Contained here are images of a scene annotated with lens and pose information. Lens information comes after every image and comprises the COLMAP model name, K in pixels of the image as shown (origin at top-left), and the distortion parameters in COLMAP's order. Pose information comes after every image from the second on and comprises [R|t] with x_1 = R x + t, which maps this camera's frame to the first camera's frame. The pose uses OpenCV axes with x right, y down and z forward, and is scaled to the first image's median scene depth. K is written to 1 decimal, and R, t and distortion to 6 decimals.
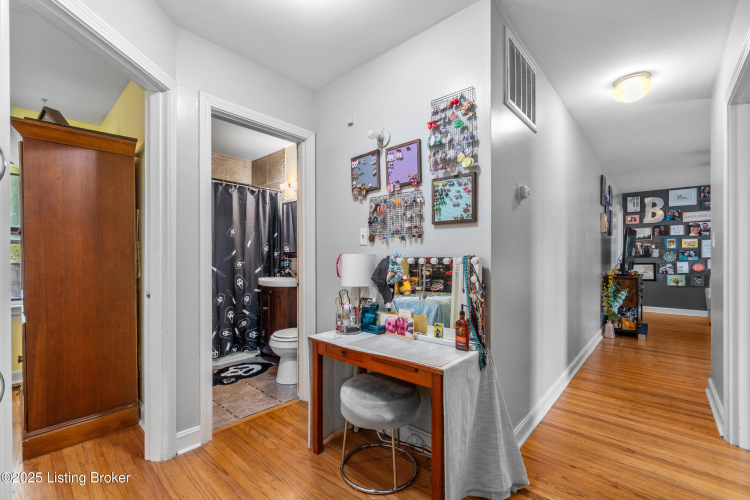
lens RADIAL K [[323.2, 0, 374.4], [0, 323.2, 252.7], [0, 0, 1]] dist [-0.001494, 0.000008]
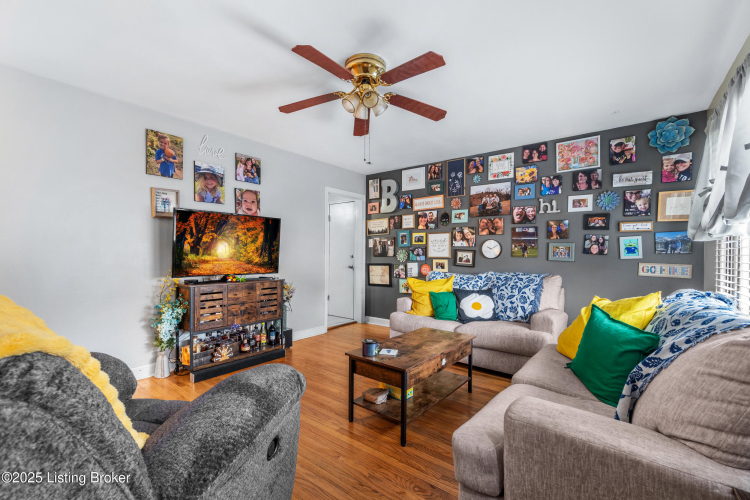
lens RADIAL K [[323.2, 0, 375.9], [0, 323.2, 252.4], [0, 0, 1]] dist [-0.001494, 0.000008]
pose [[0.998153, 0.003039, 0.060678, 0.800423], [-0.003670, 0.999940, 0.010296, -0.003217], [-0.060643, -0.010500, 0.998104, 0.224305]]
